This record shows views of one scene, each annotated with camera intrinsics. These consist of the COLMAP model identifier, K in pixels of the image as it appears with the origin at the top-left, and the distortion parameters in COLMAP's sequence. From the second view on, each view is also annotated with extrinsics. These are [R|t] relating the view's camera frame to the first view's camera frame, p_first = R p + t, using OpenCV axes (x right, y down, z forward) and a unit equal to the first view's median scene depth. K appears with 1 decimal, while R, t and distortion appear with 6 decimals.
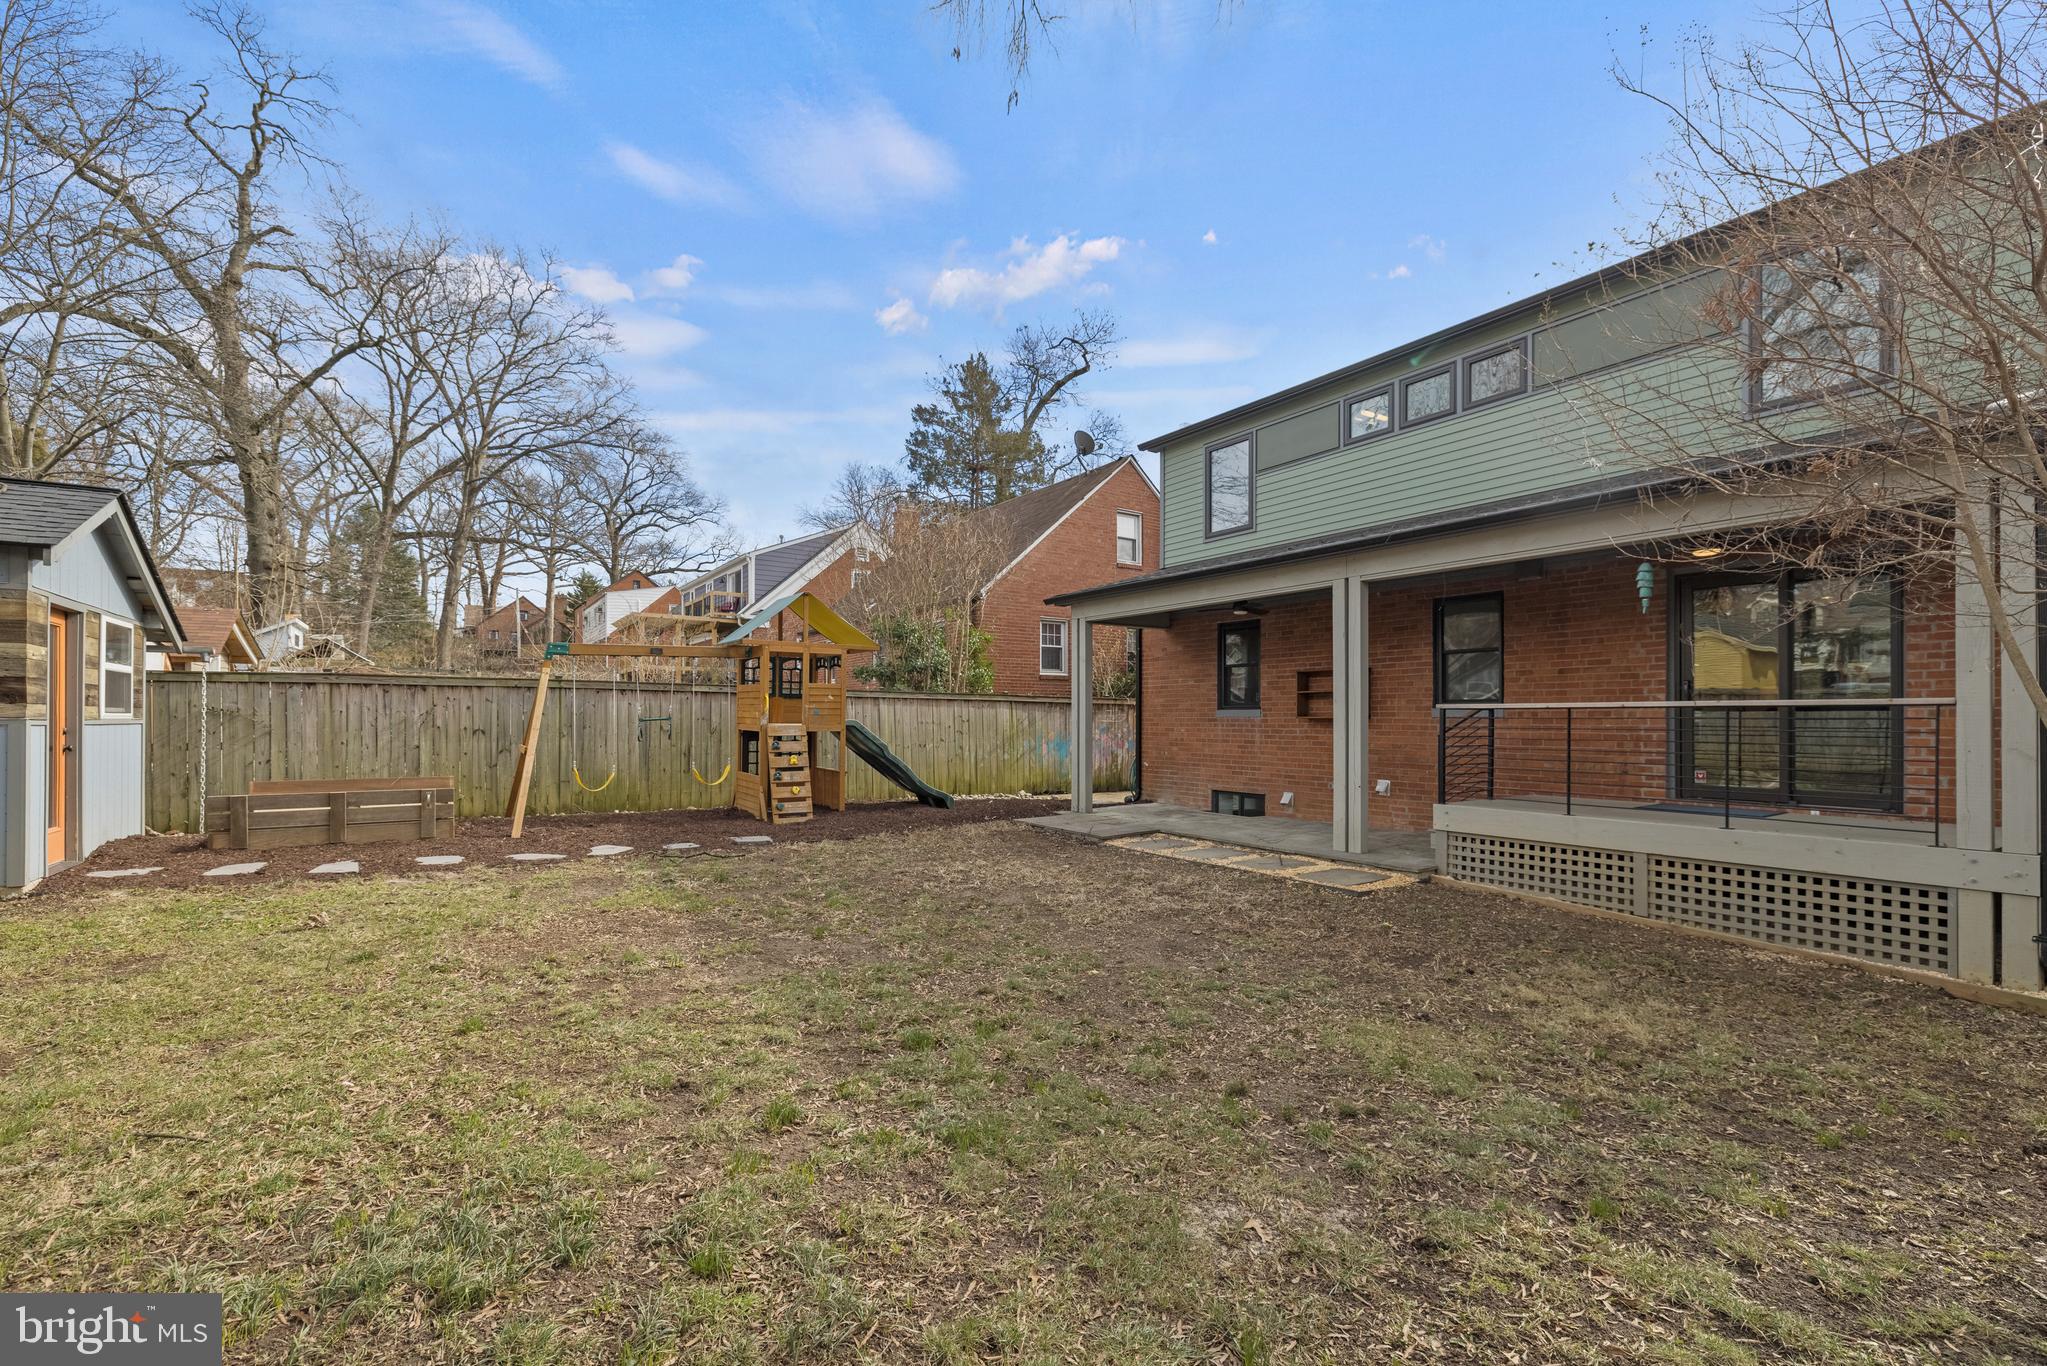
lens RADIAL K [[871.8, 0, 1012.5], [0, 871.8, 717.8], [0, 0, 1]] dist [-0.001932, -0.000263]
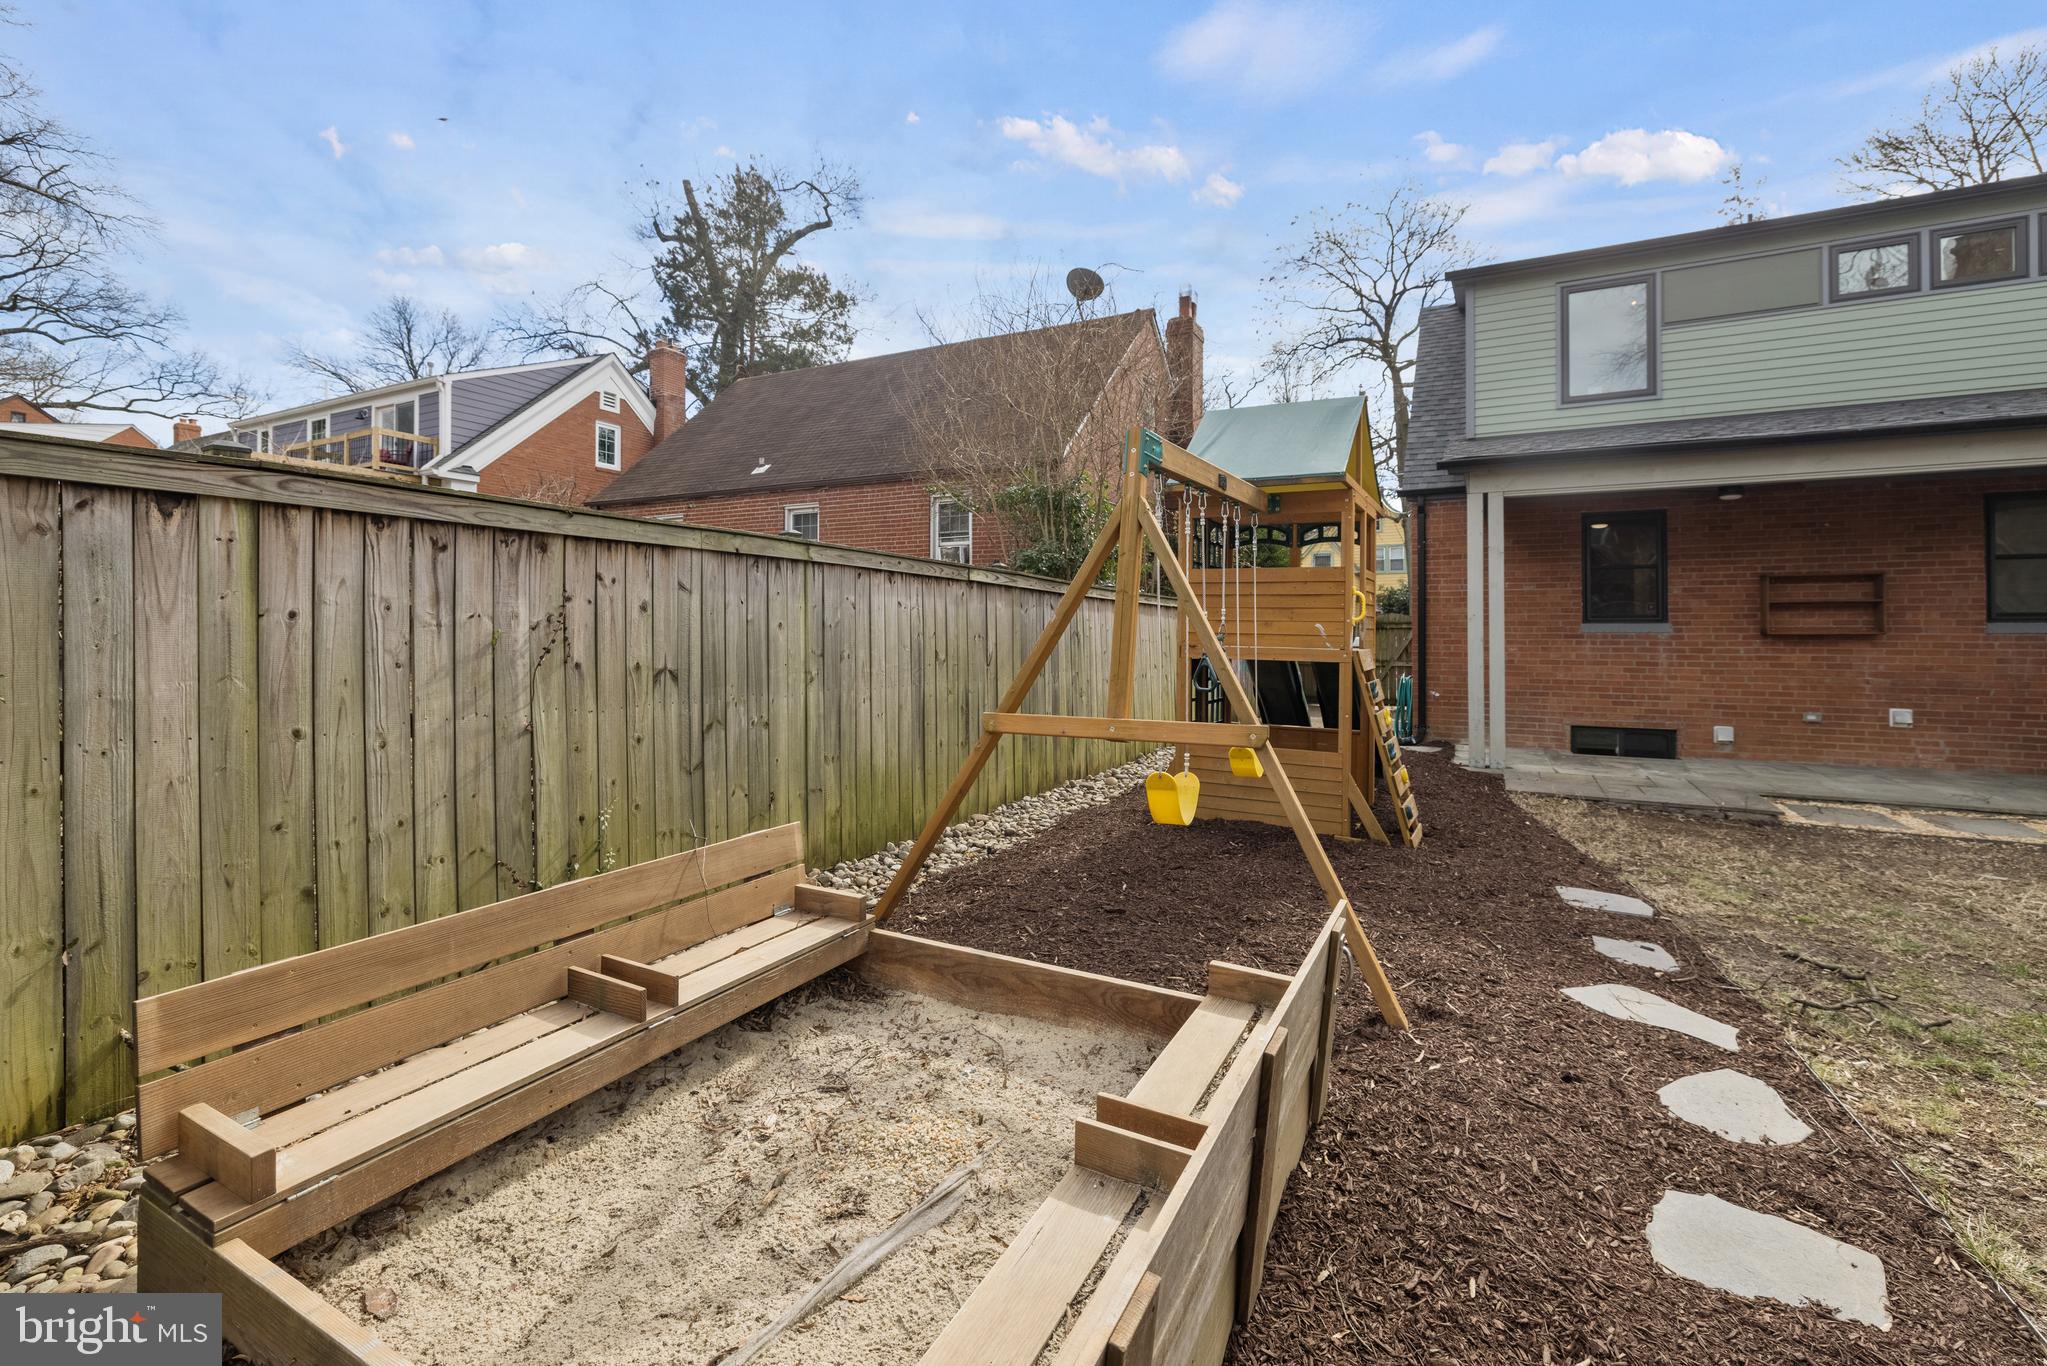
lens RADIAL K [[880.9, 0, 1019.4], [0, 880.9, 623.9], [0, 0, 1]] dist [-0.000418, 0.000617]
pose [[0.877161, 0.004472, 0.480175, -0.691458], [-0.000900, 0.999970, -0.007669, -0.002133], [-0.480195, 0.006295, 0.877139, 0.648490]]
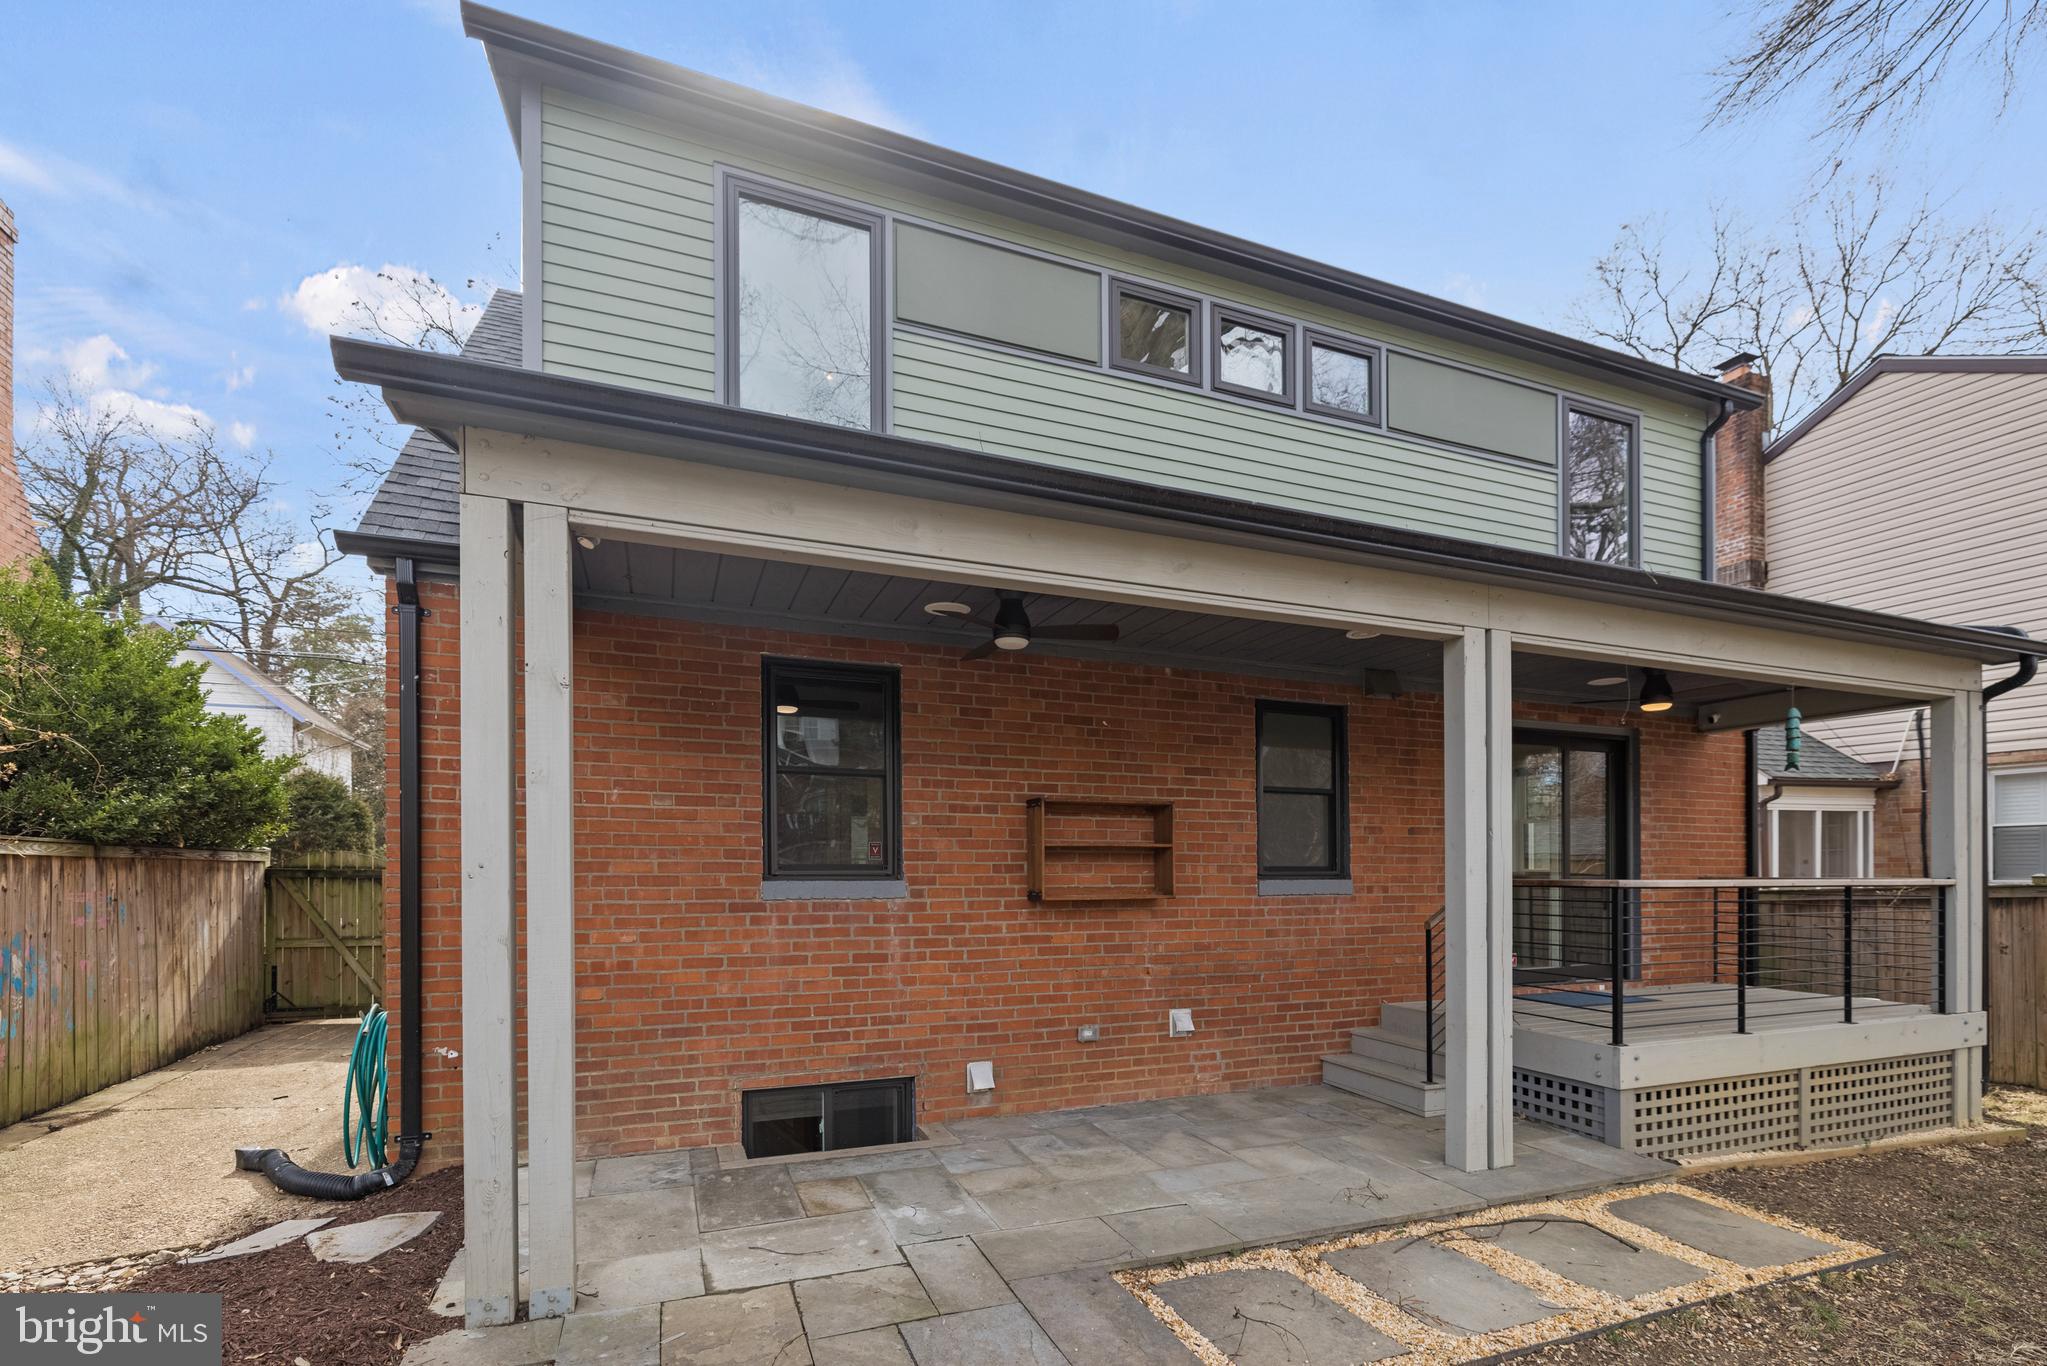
lens RADIAL K [[918.4, 0, 1022.3], [0, 918.4, 876.6], [0, 0, 1]] dist [0.003910, 0.000138]
pose [[0.211394, -0.007014, 0.977376, -0.160491], [-0.001226, 0.999972, 0.007441, -0.016320], [-0.977400, -0.002771, 0.211380, 0.946836]]
